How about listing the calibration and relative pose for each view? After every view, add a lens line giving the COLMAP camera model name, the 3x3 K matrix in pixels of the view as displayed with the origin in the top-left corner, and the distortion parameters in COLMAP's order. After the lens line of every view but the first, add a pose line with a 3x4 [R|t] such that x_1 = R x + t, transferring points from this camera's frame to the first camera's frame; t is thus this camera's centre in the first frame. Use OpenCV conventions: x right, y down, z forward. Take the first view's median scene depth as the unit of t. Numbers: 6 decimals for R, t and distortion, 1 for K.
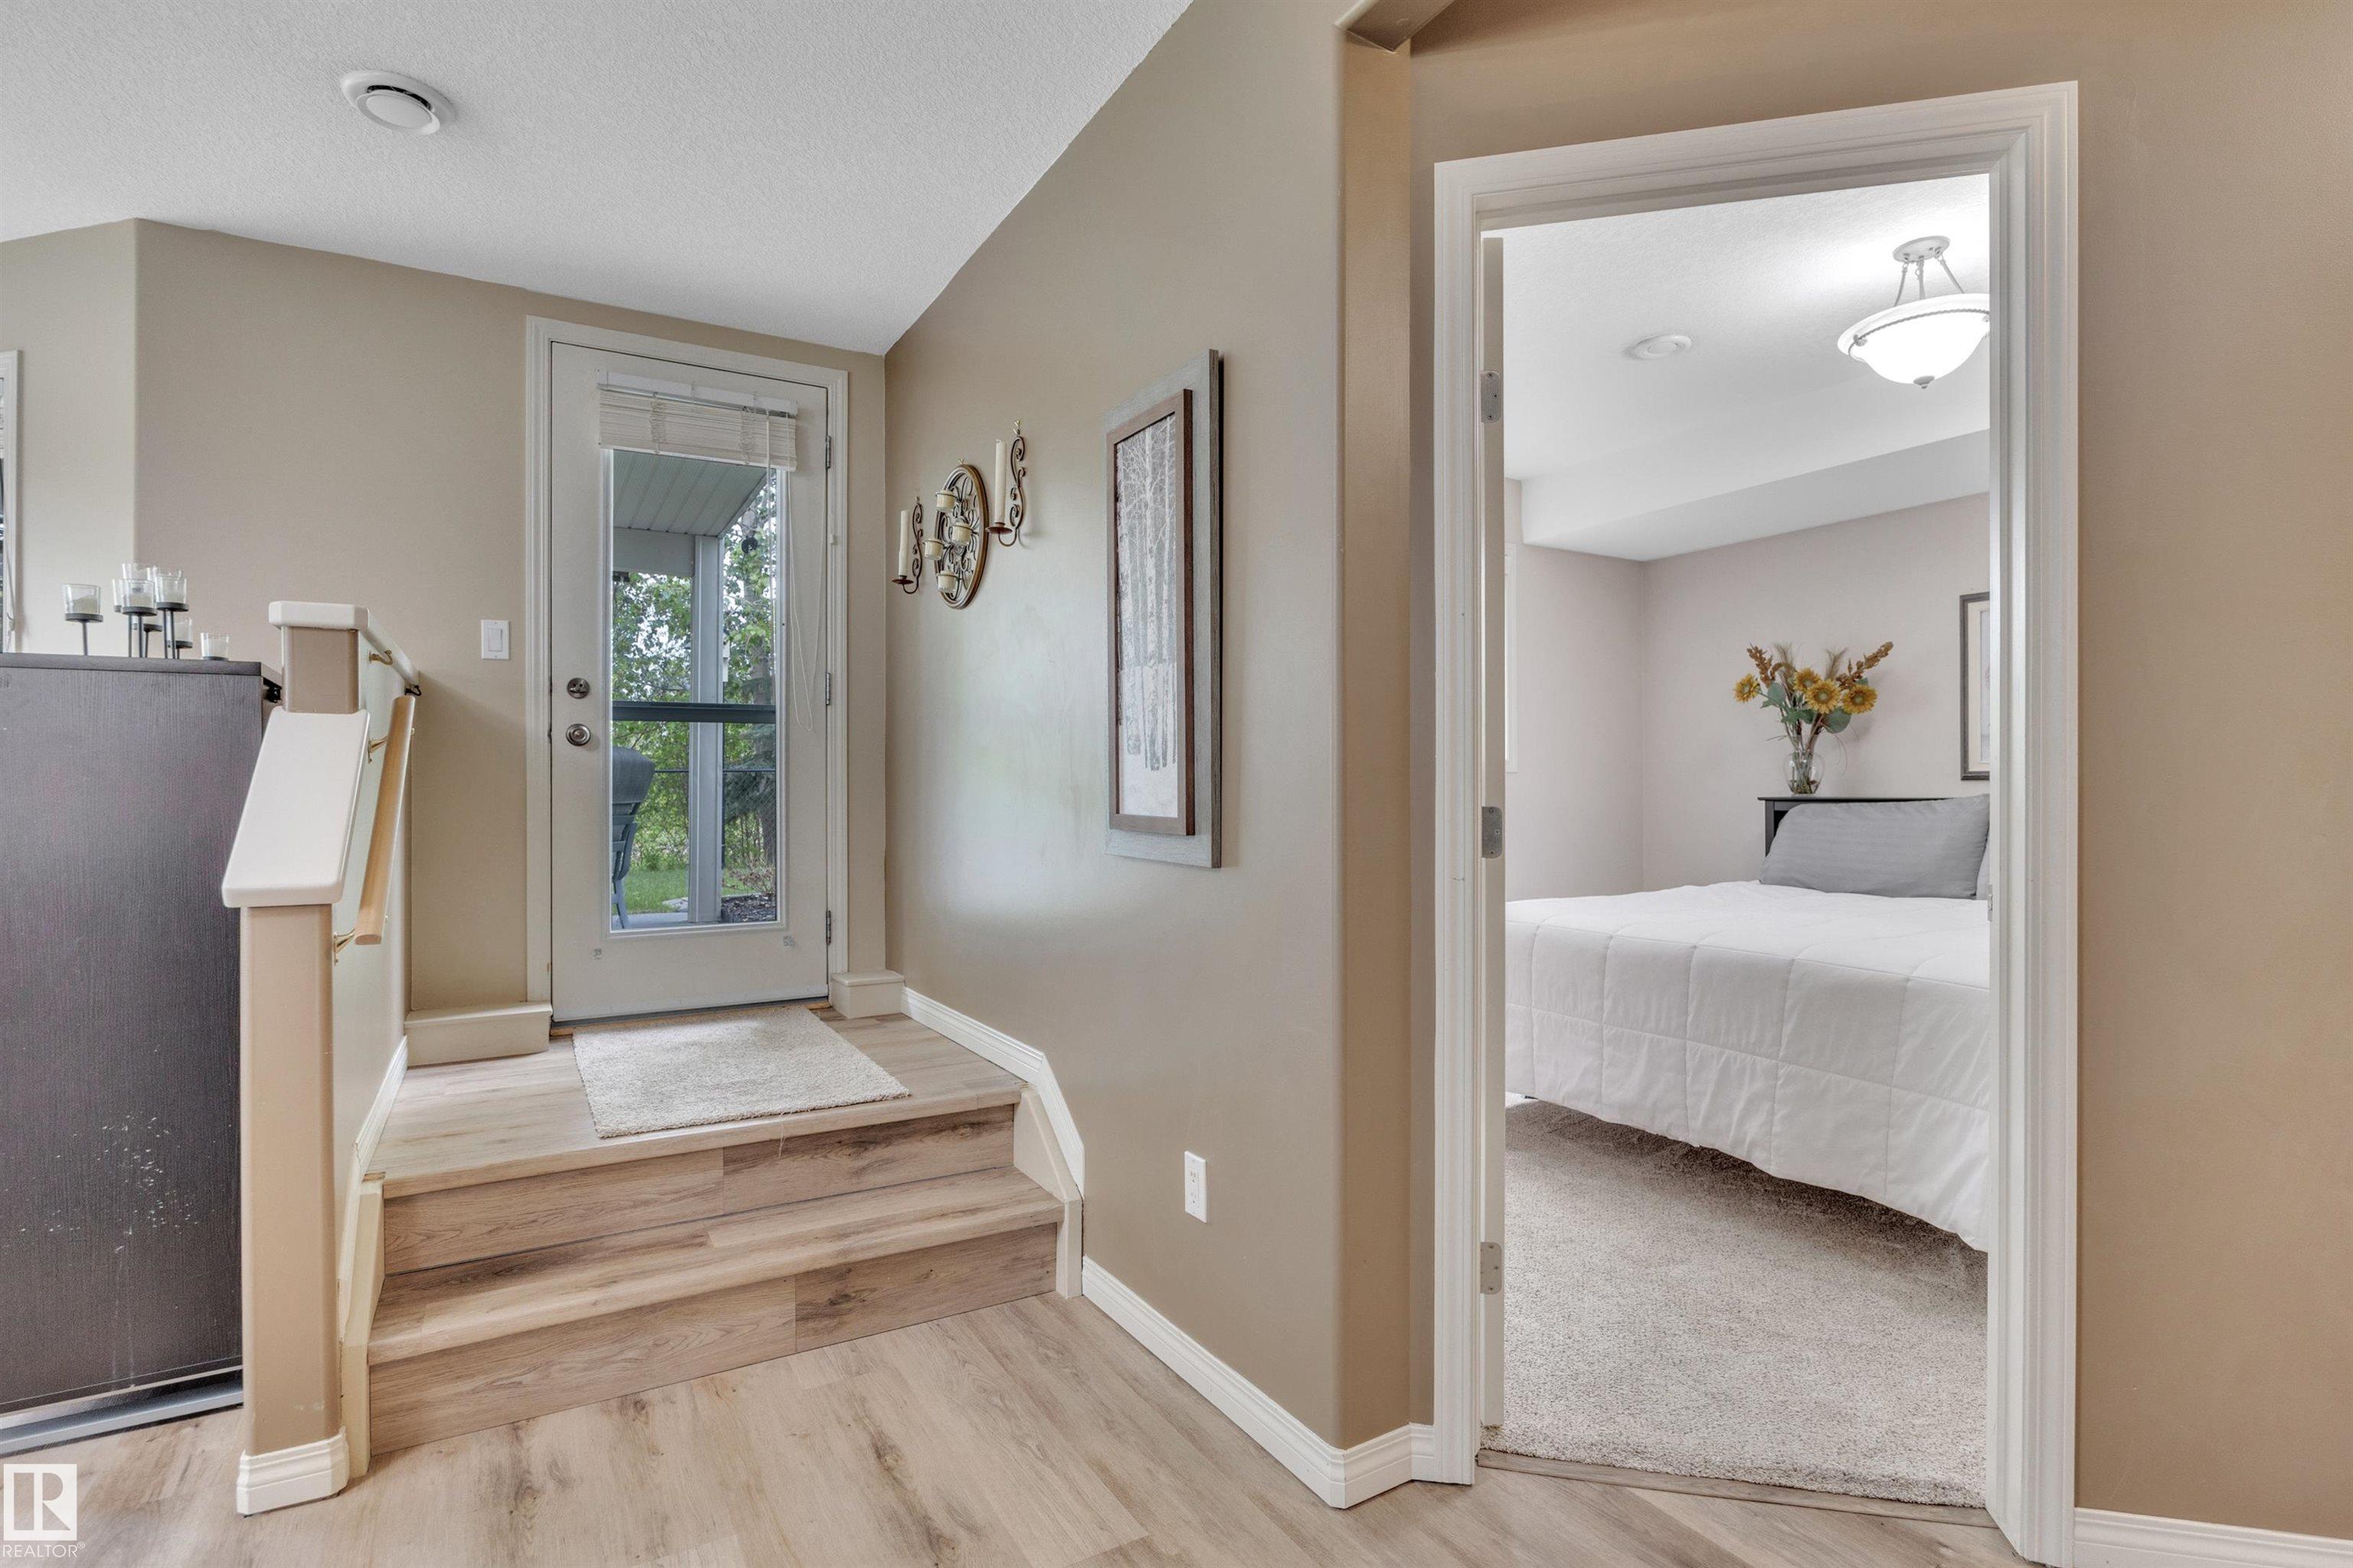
lens RADIAL K [[1038.6, 0, 1139.9], [0, 1038.6, 768.8], [0, 0, 1]] dist [0.003729, 0.000392]
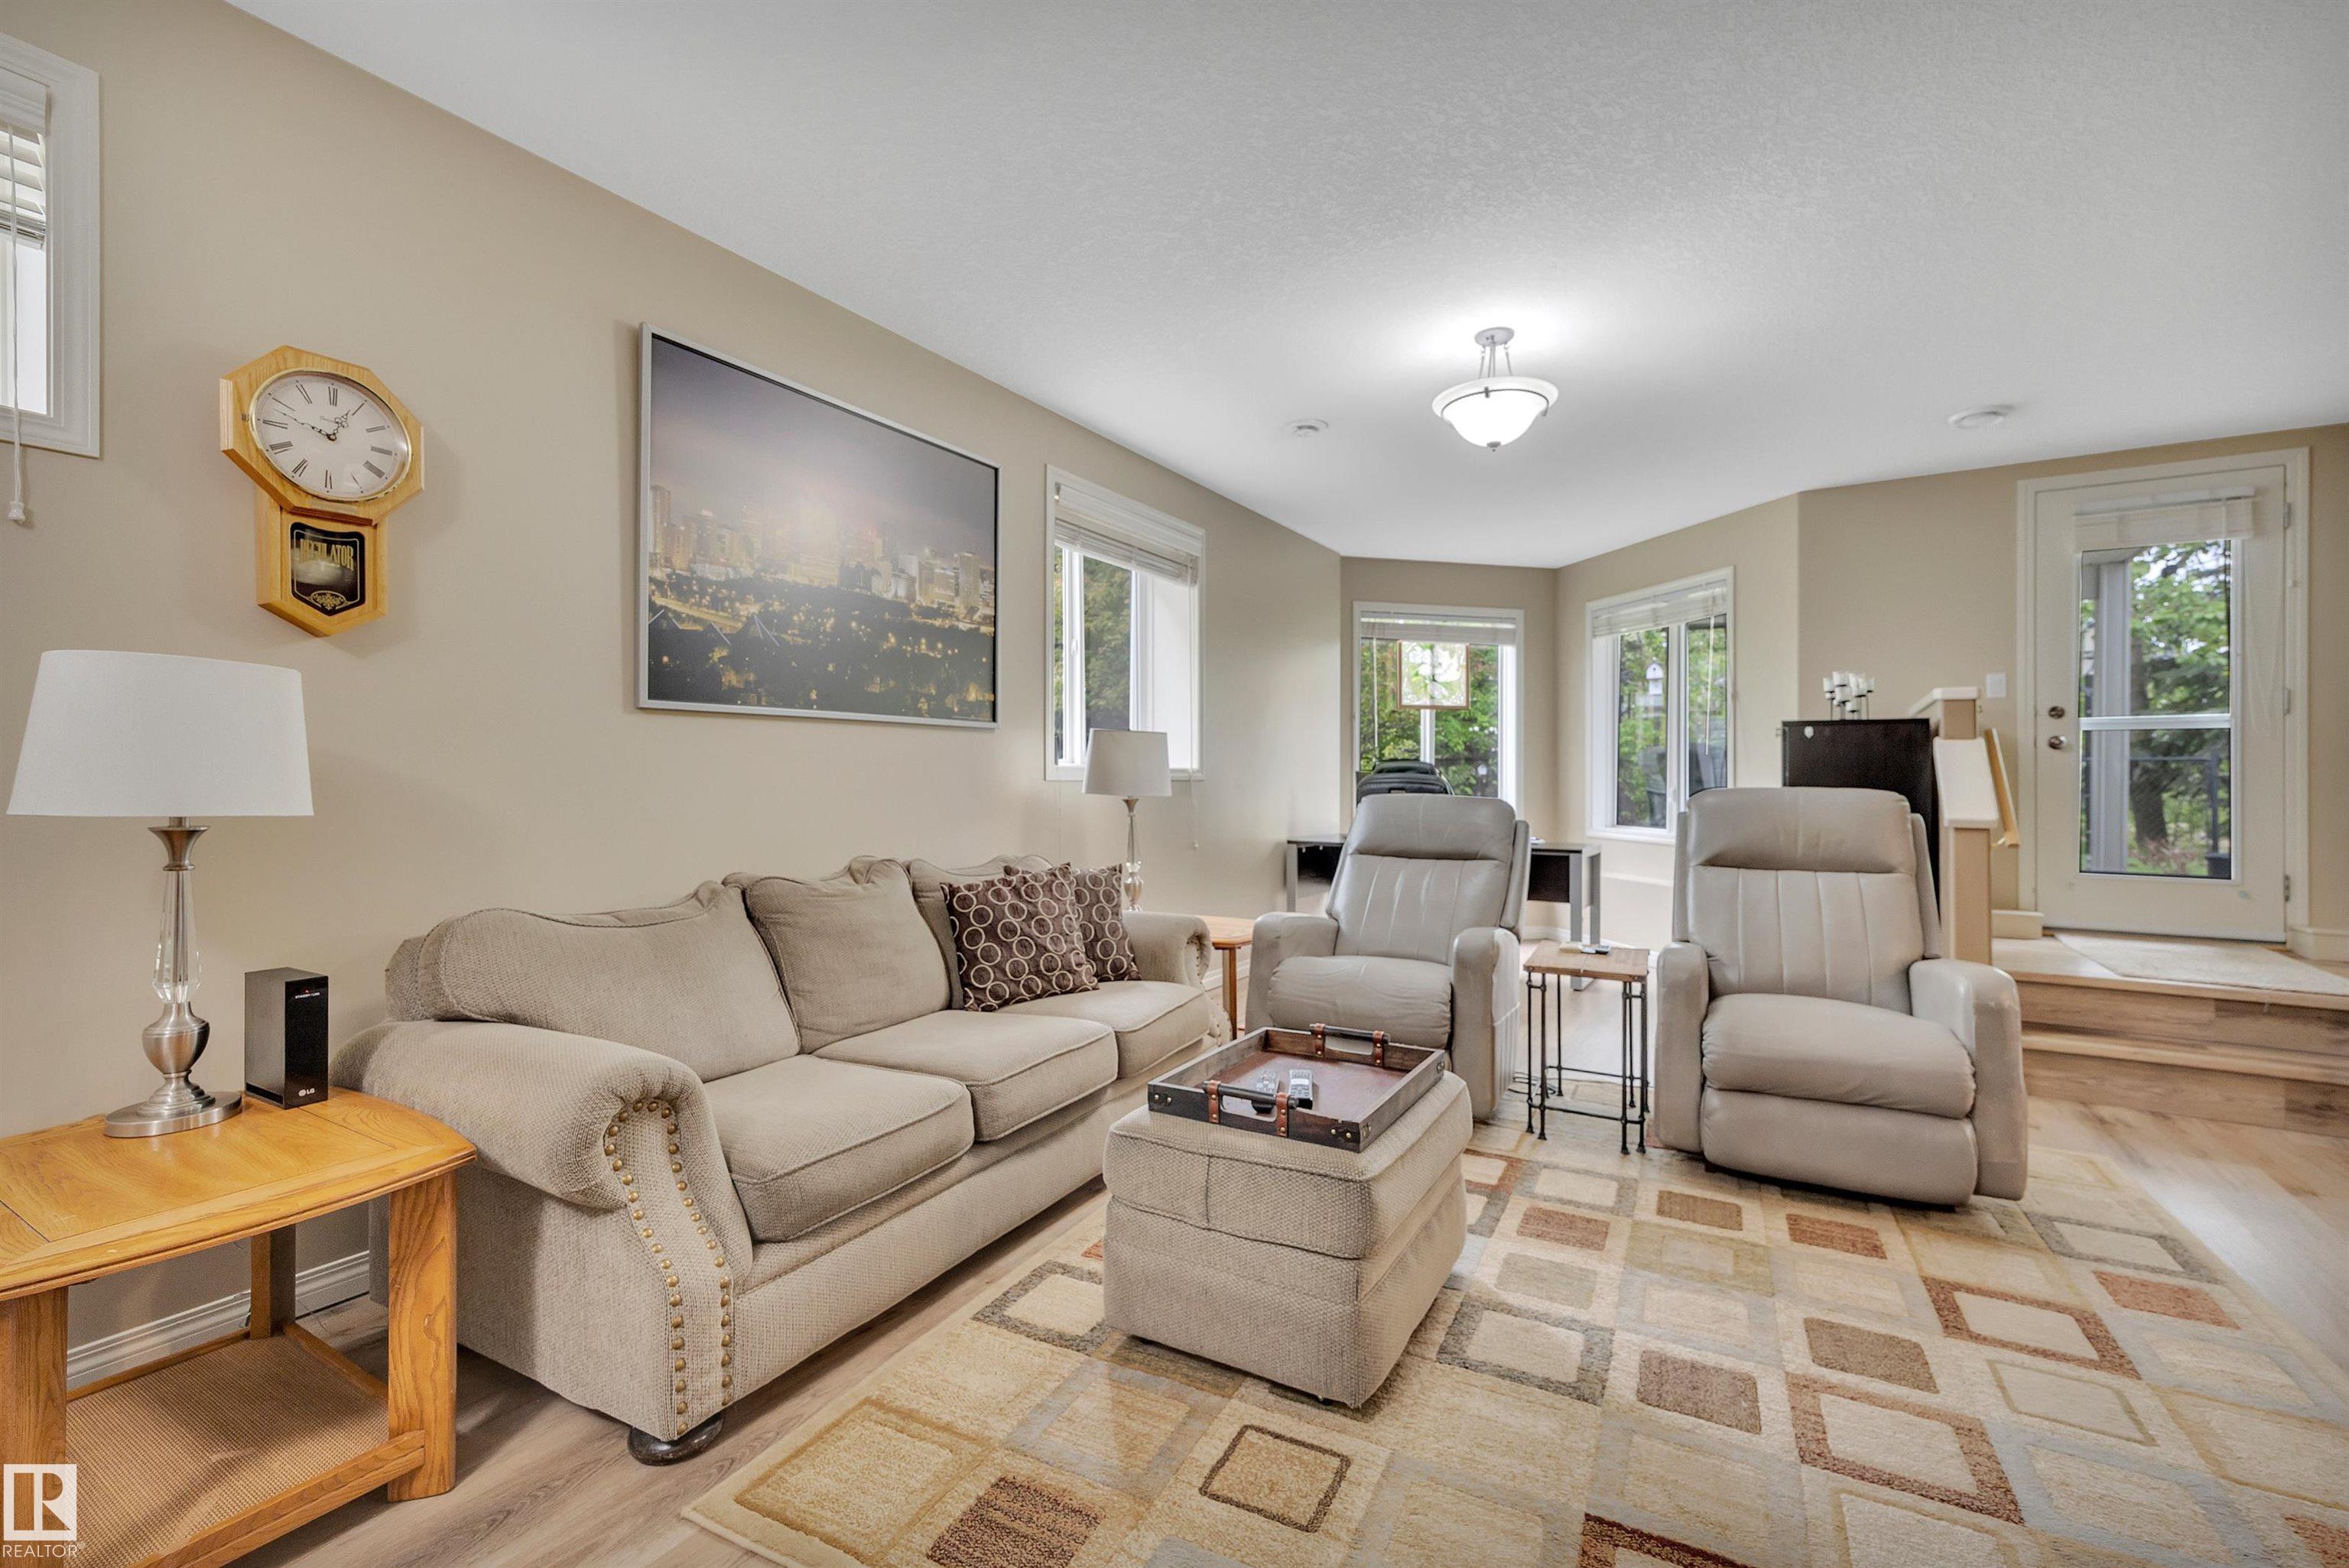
lens RADIAL K [[1036.7, 0, 1138.0], [0, 1036.7, 768.8], [0, 0, 1]] dist [0.003729, 0.000392]
pose [[0.472231, 0.002467, -0.881472, 0.186192], [0.009785, 0.999920, 0.008041, -0.020356], [0.881421, -0.012423, 0.472169, -0.975680]]
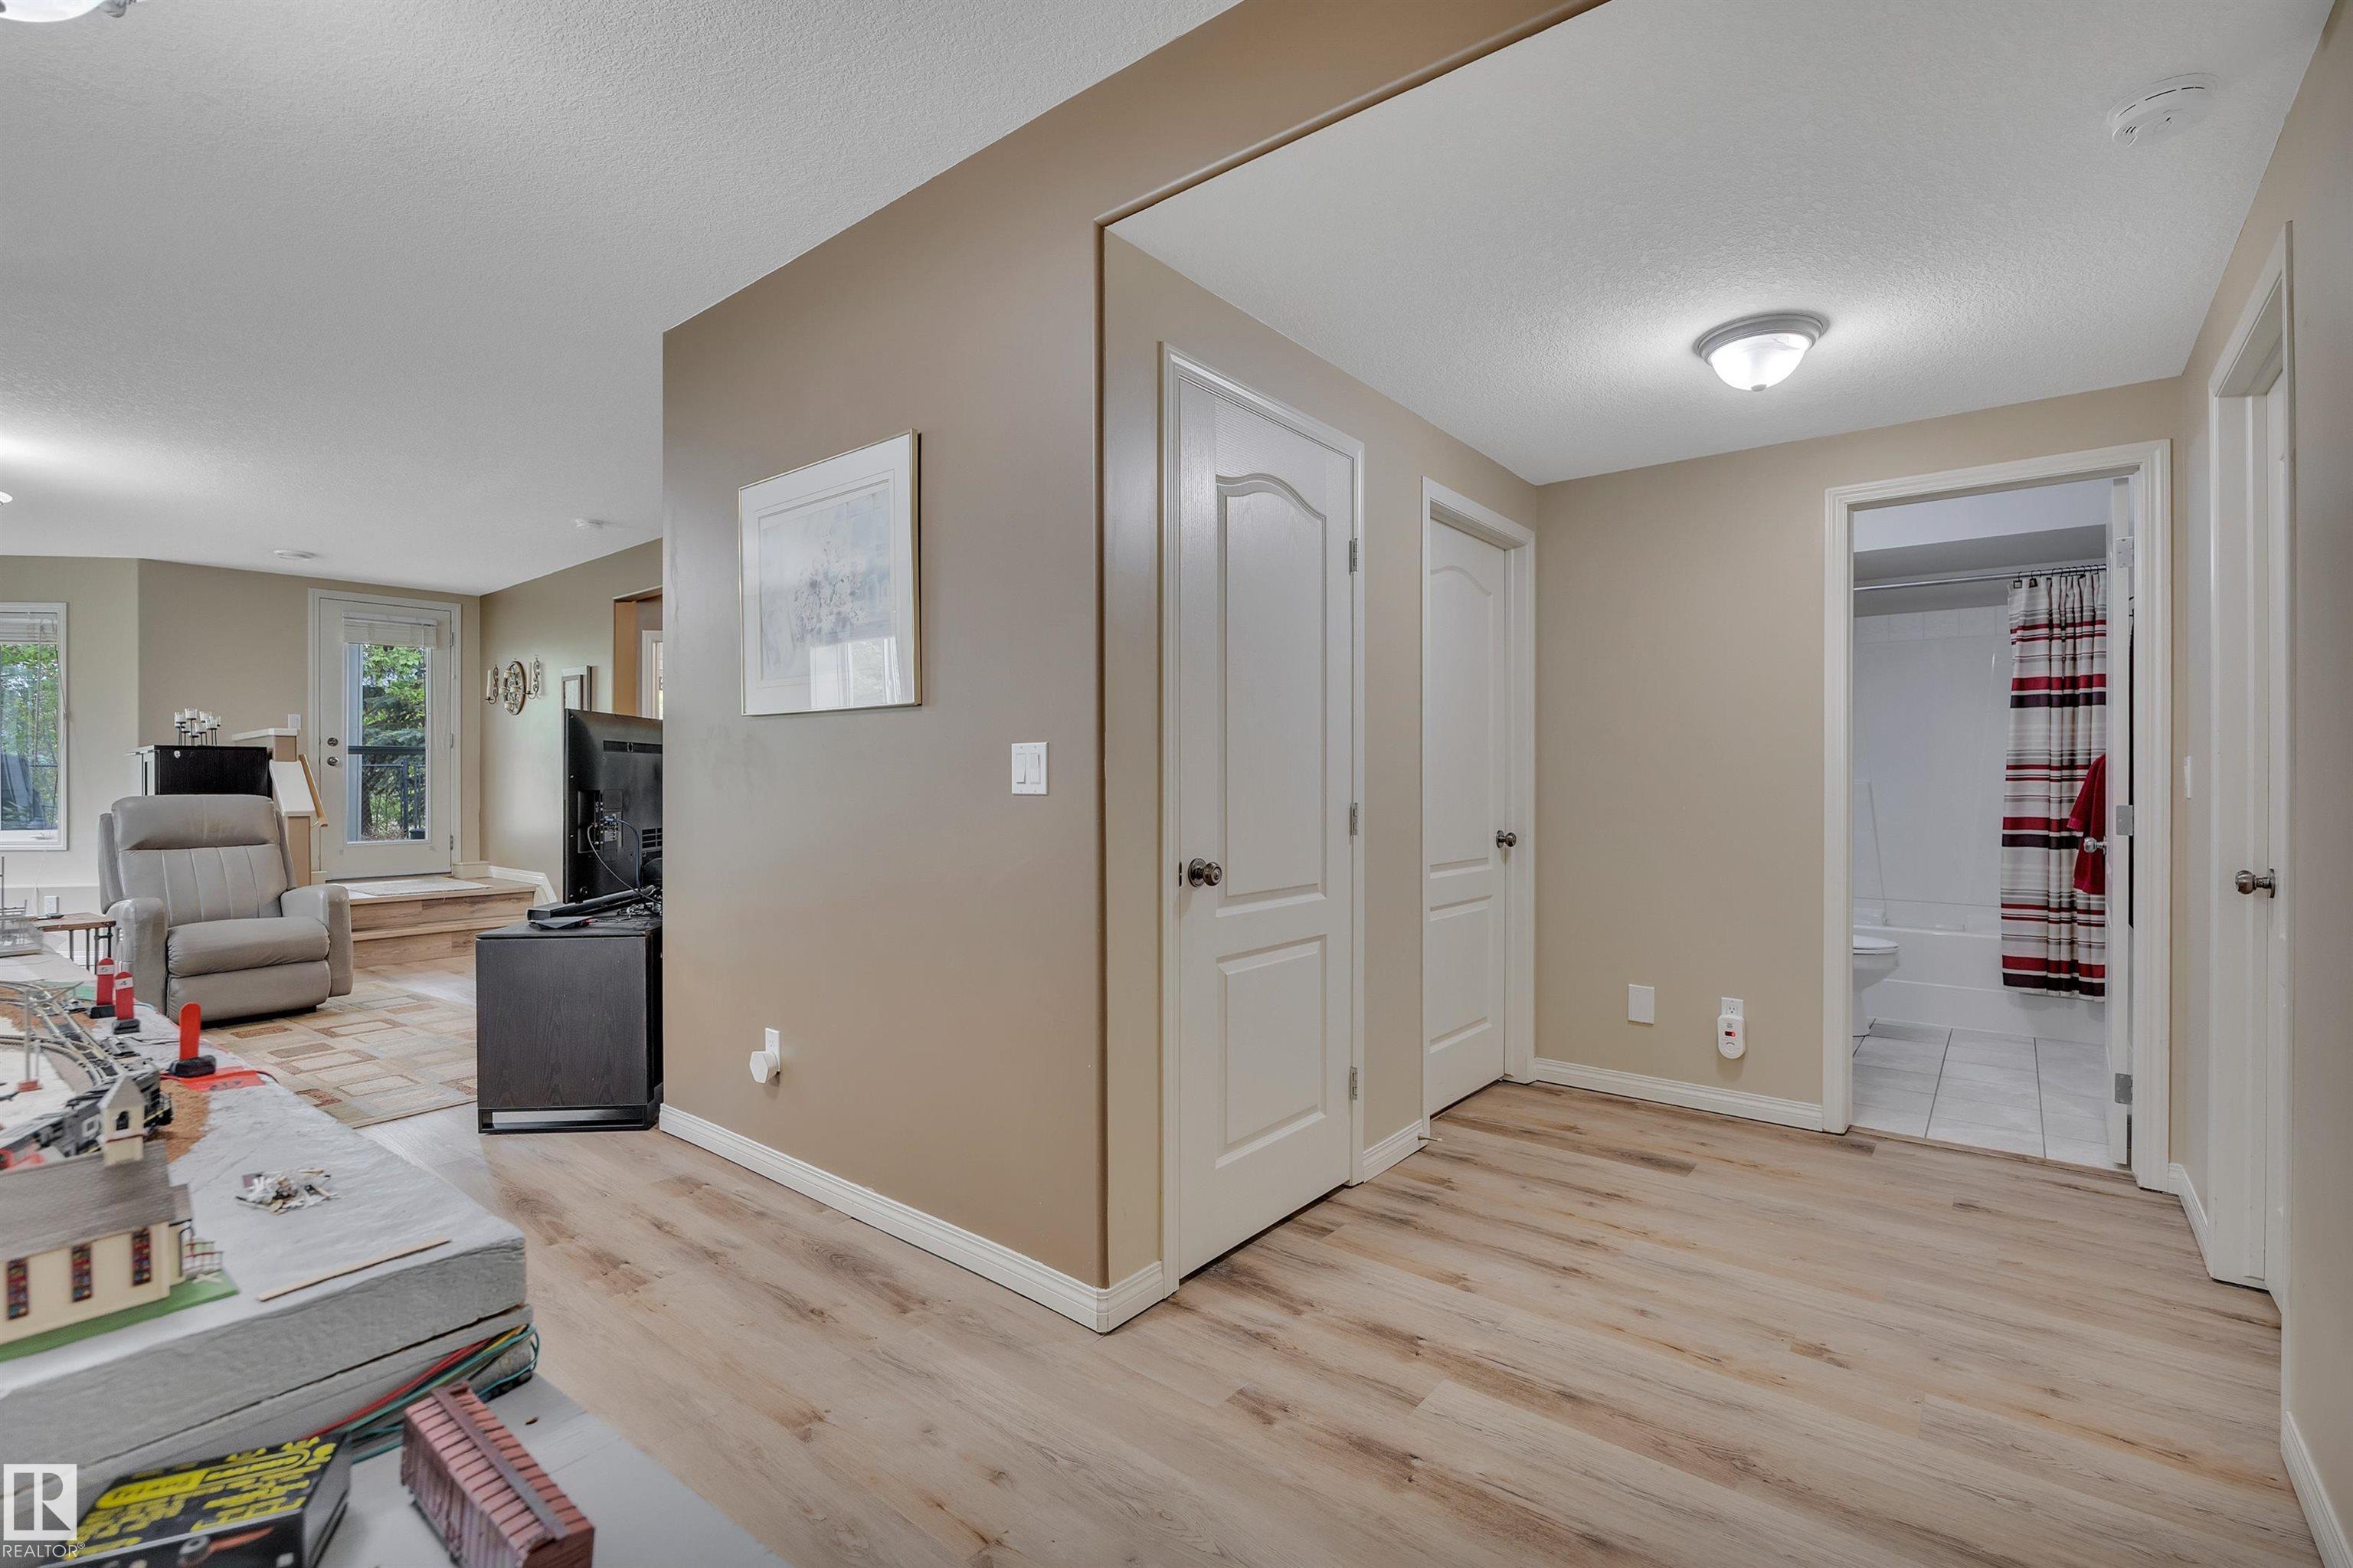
lens RADIAL K [[1038.6, 0, 1139.9], [0, 1038.6, 768.8], [0, 0, 1]] dist [0.003729, 0.000392]
pose [[0.941537, 0.003488, 0.336893, 0.423955], [-0.007376, 0.999920, 0.010261, -0.055583], [-0.336830, -0.012146, 0.941487, -1.977459]]
